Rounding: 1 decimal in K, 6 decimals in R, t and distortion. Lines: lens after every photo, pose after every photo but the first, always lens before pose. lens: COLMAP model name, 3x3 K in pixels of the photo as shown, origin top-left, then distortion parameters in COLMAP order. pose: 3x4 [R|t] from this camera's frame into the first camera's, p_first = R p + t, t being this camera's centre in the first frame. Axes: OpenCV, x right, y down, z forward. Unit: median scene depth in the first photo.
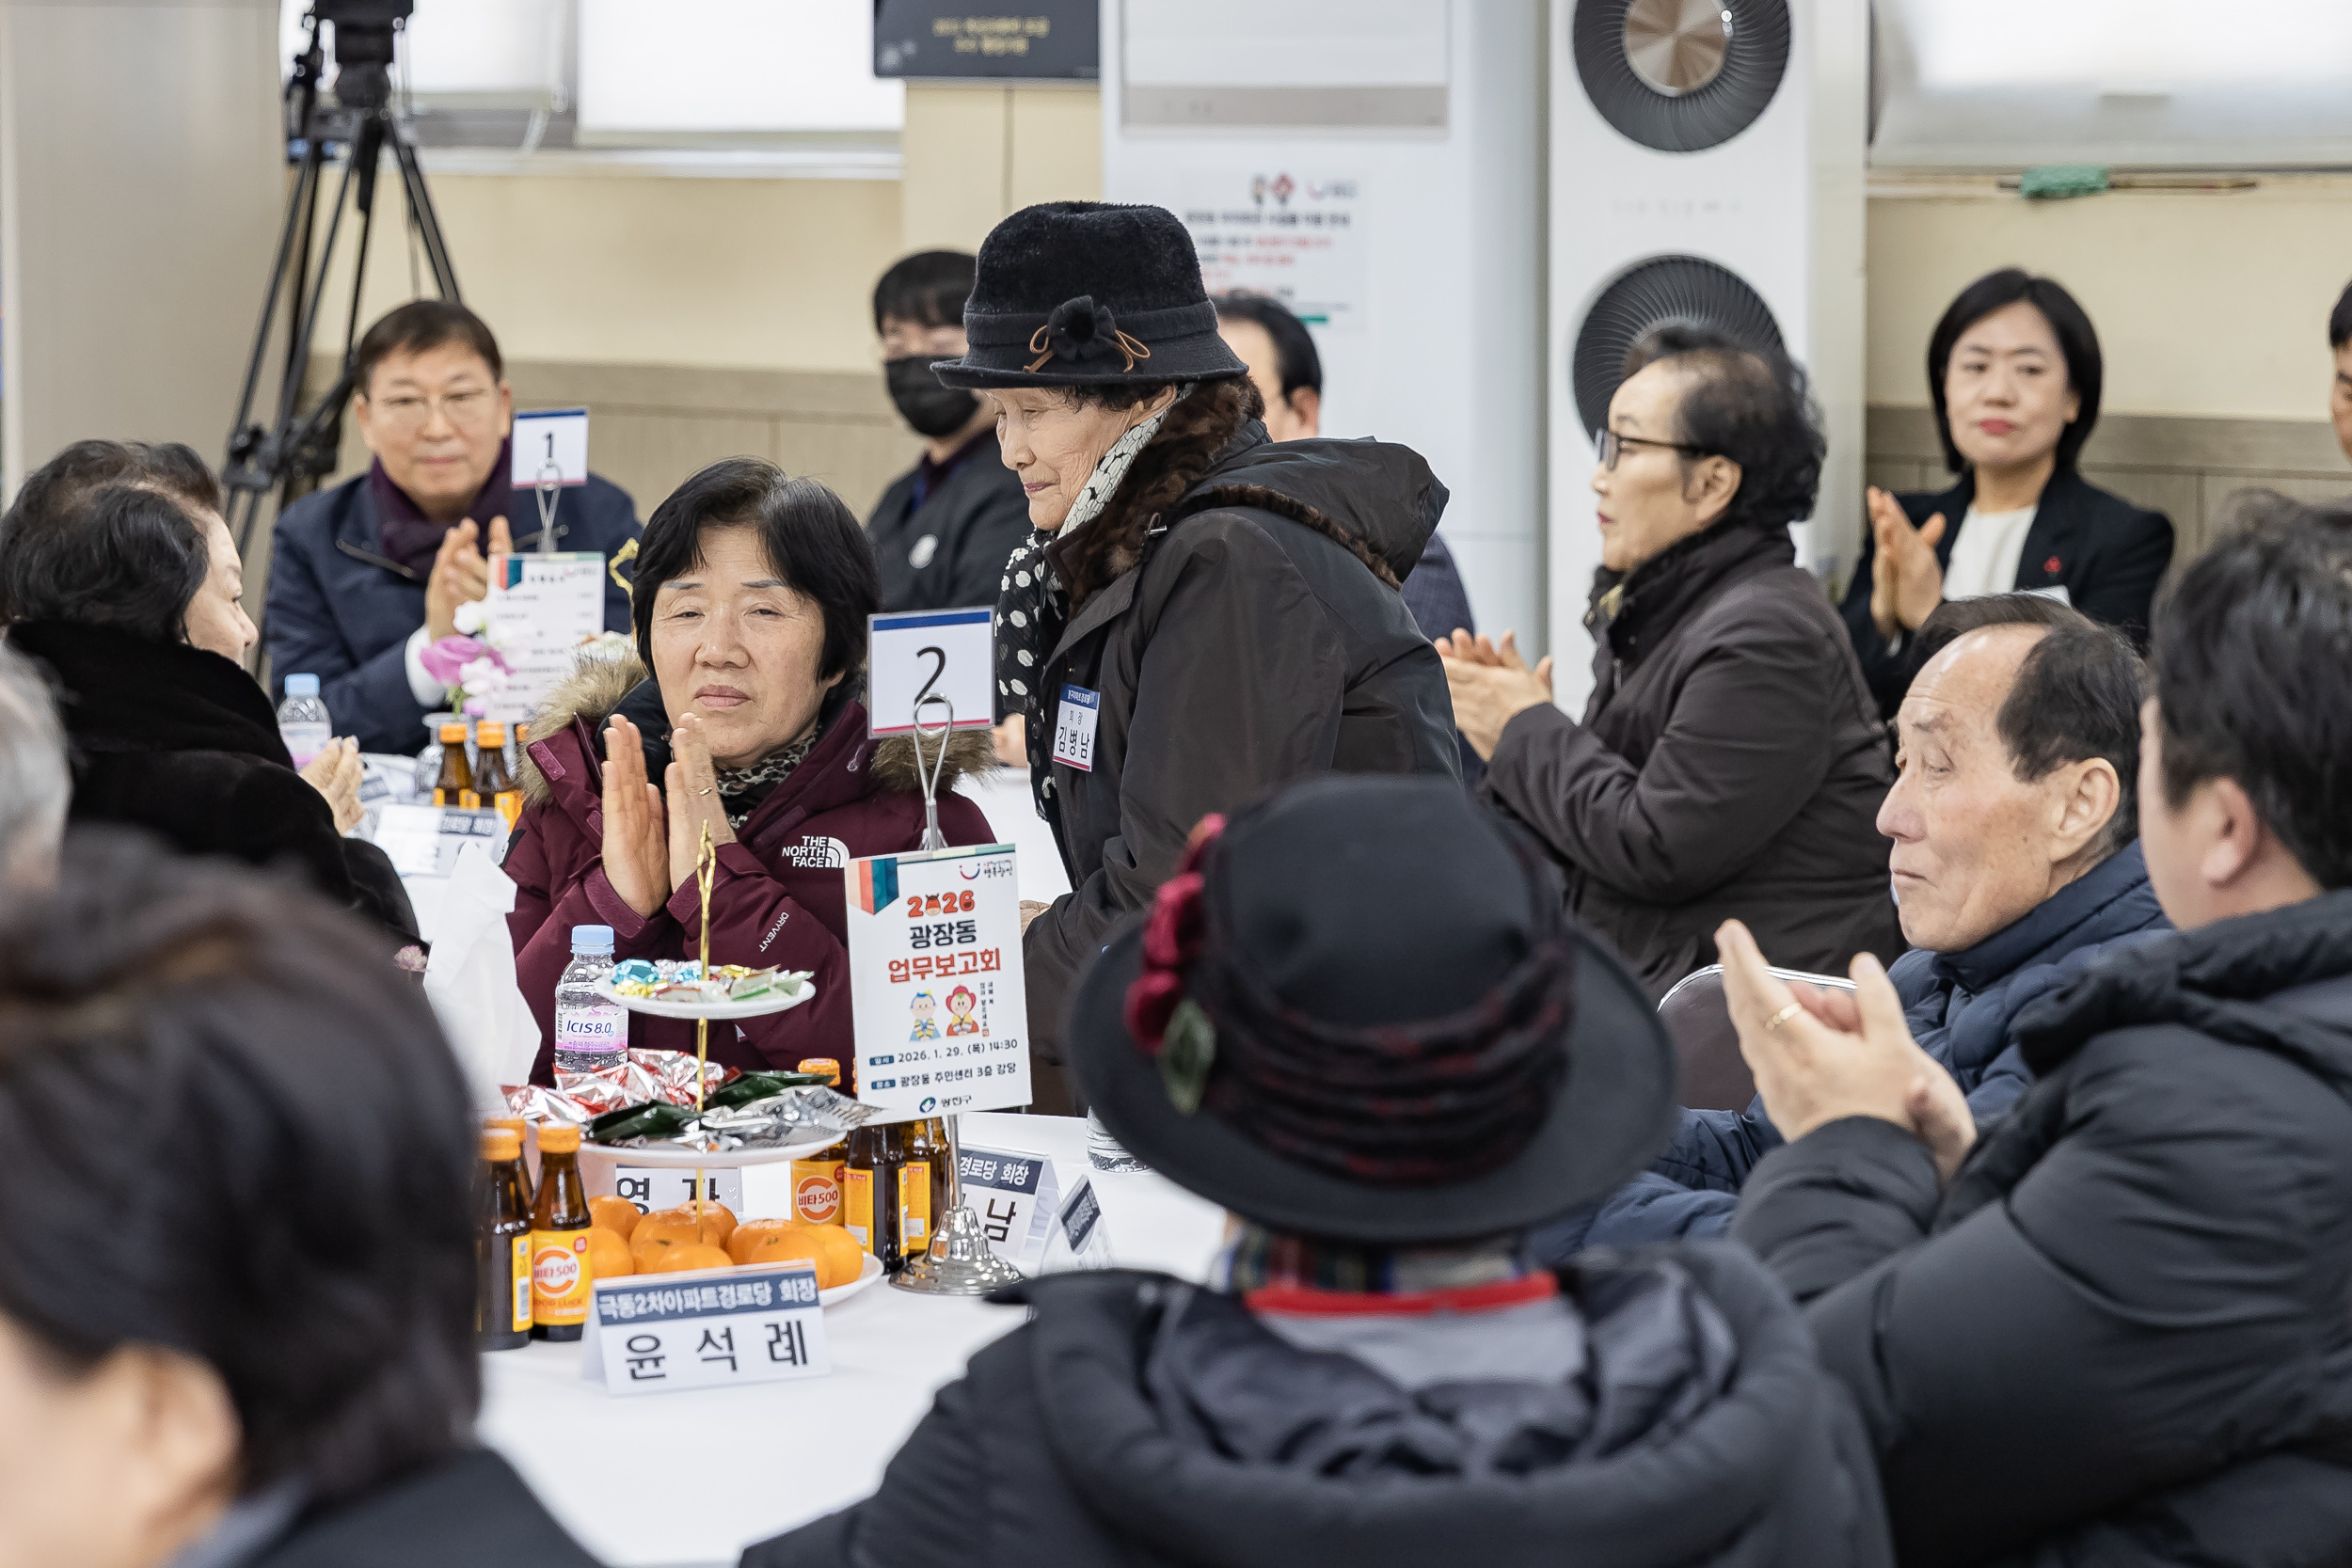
lens RADIAL K [[6220.7, 0, 1125.8], [0, 6220.7, 525.0], [0, 0, 1]] dist [0.075617, 0.210837]
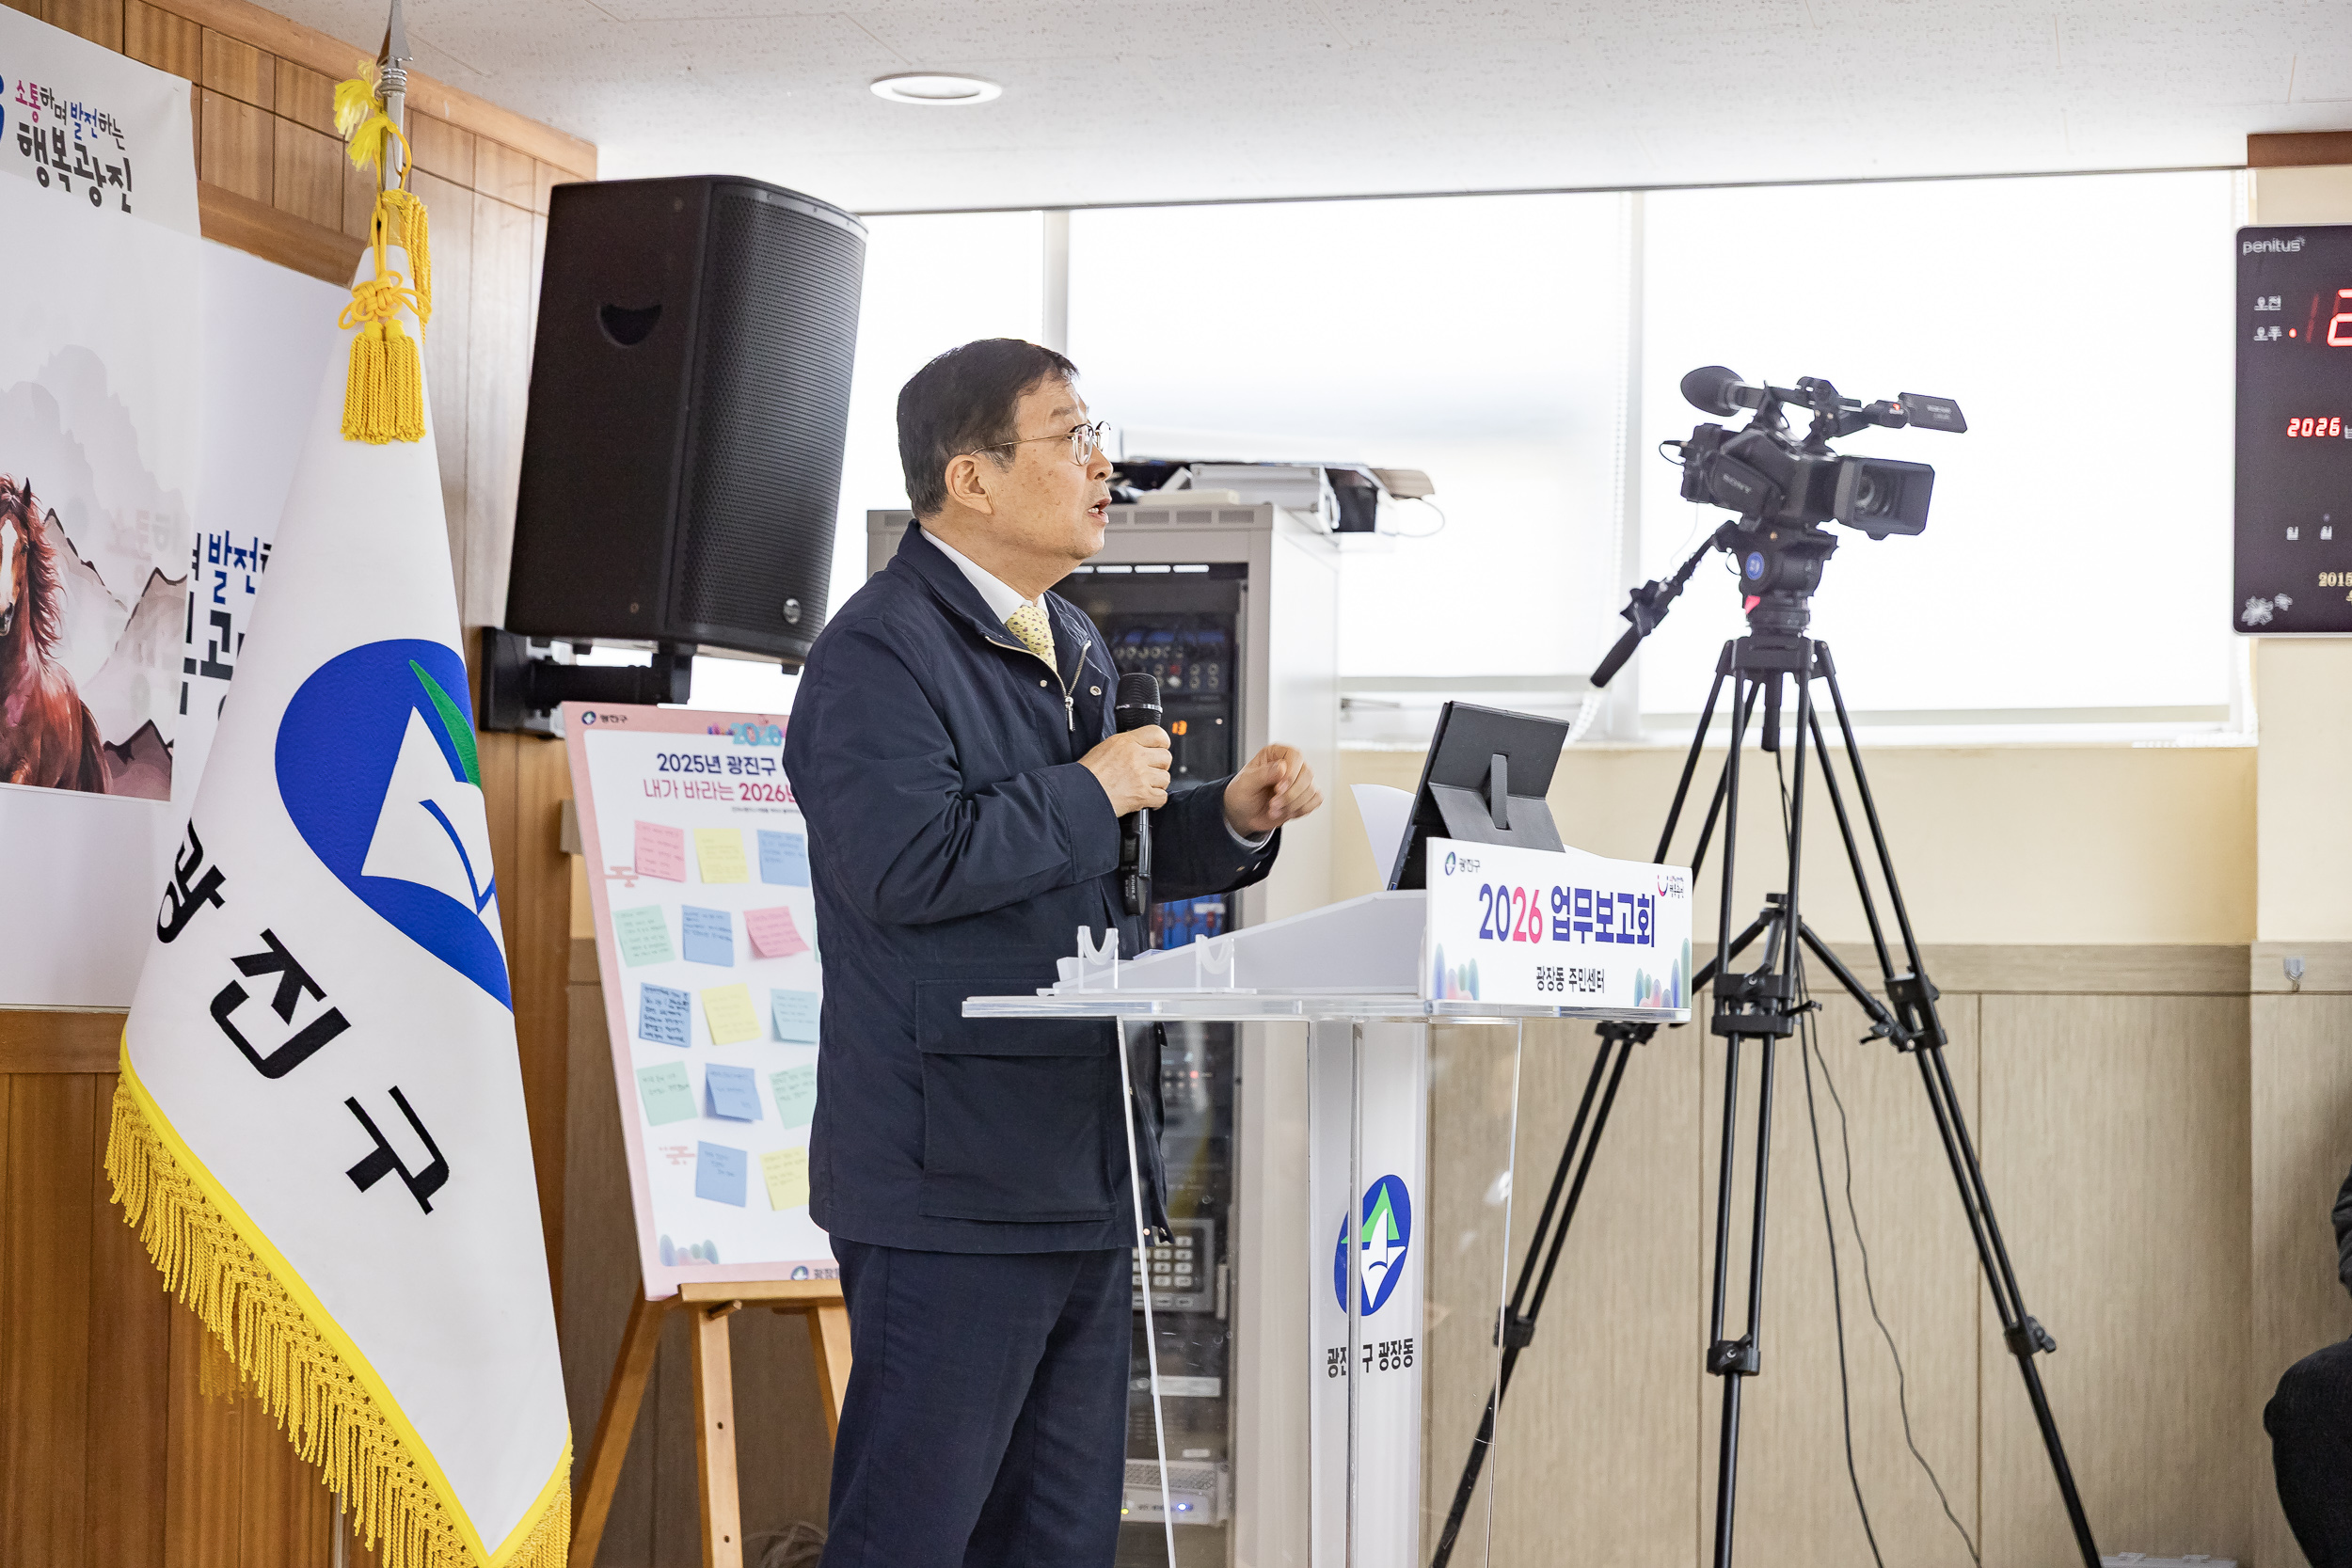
lens RADIAL K [[4270.4, 0, 1157.2], [0, 4270.4, 852.8], [0, 0, 1]] dist [0.124341, -0.507960]
pose [[0.929369, 0.029287, 0.367989, -0.772973], [0.011475, 0.994074, -0.108095, 0.057351], [-0.368974, 0.104683, 0.923526, 0.780448]]
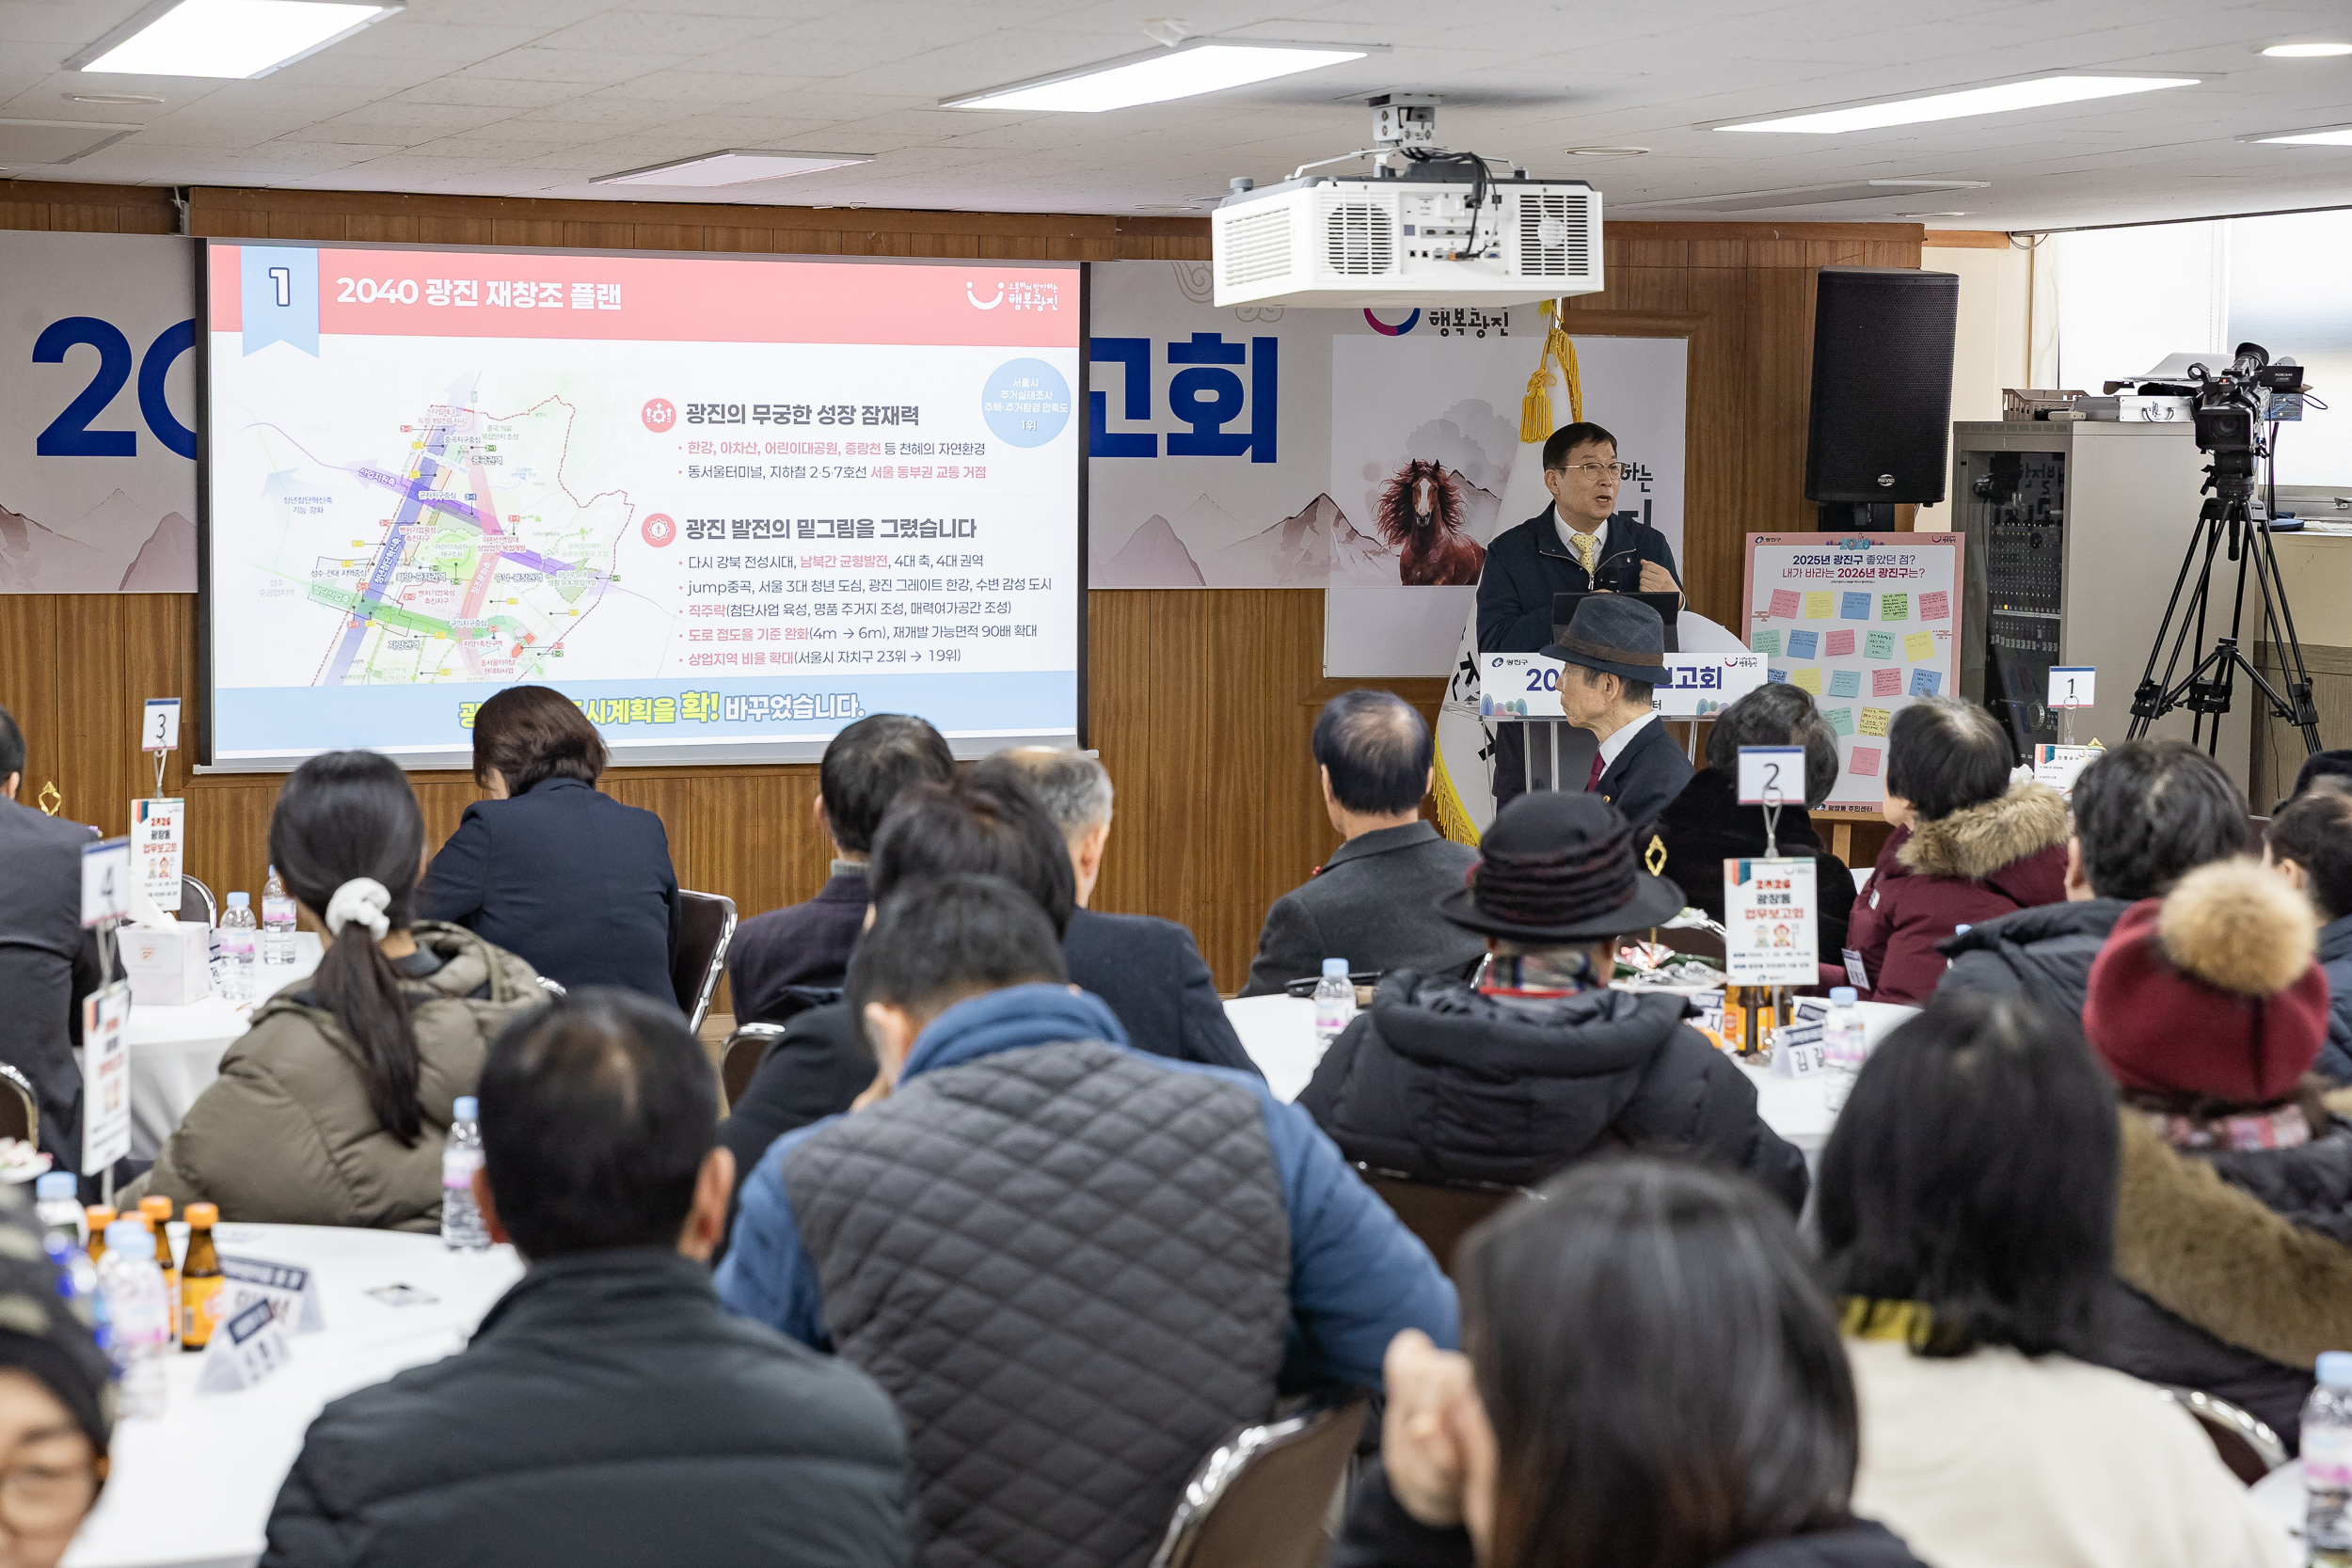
lens RADIAL K [[4270.4, 0, 1157.2], [0, 4270.4, 852.8], [0, 0, 1]] dist [0.124341, -0.507960]
pose [[0.840772, 0.061354, -0.537901, 0.471570], [-0.050894, 0.998115, 0.034297, 0.008725], [0.538991, -0.001460, 0.842310, -0.279787]]
